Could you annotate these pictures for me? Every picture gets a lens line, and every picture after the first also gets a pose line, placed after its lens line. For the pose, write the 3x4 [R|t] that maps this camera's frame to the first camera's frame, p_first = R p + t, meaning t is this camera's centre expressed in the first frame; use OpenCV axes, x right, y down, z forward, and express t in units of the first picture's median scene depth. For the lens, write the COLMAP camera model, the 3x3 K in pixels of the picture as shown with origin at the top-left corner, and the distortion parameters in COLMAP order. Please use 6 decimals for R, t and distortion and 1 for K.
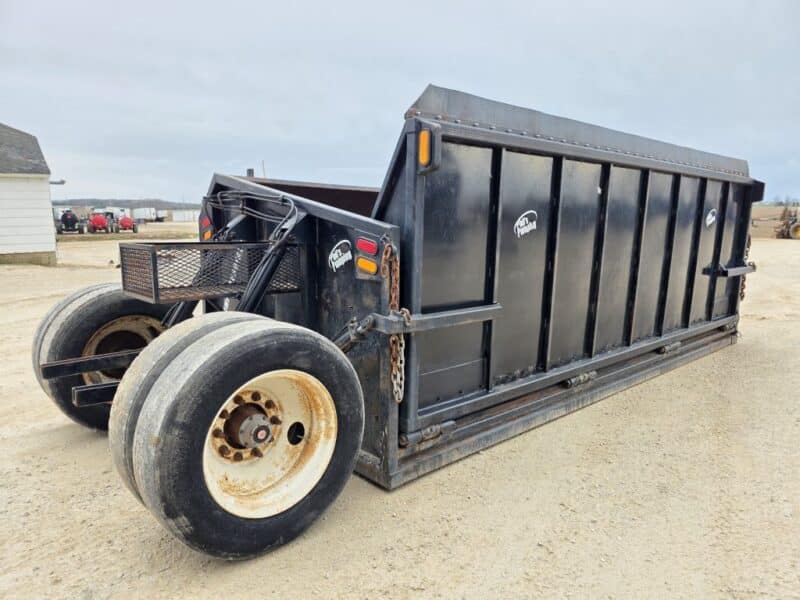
lens RADIAL K [[522.6, 0, 399.8], [0, 522.6, 299.5], [0, 0, 1]] dist [0.042842, -0.033222]
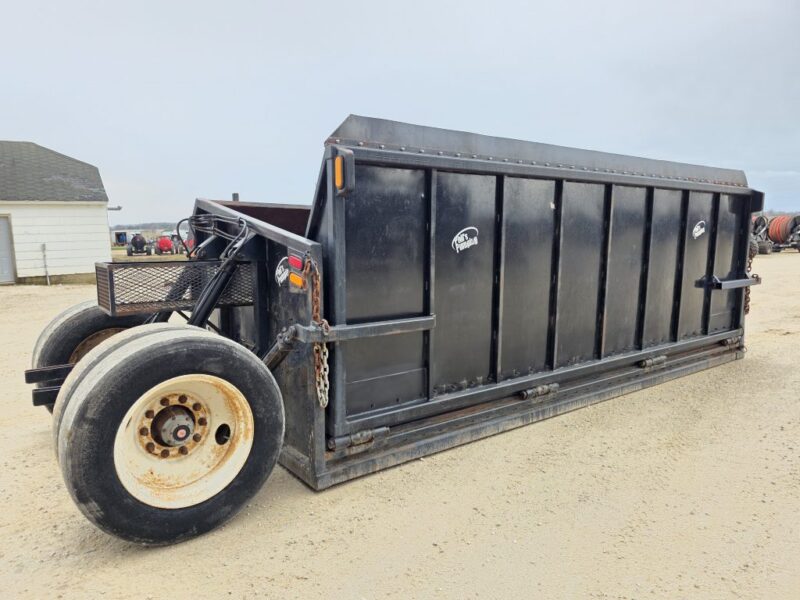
lens RADIAL K [[522.6, 0, 402.9], [0, 522.6, 295.6], [0, 0, 1]] dist [0.042842, -0.033222]
pose [[0.994570, -0.006841, -0.103843, 0.227809], [0.002778, 0.999226, -0.039229, 0.008746], [0.104031, 0.038728, 0.993820, -0.047828]]
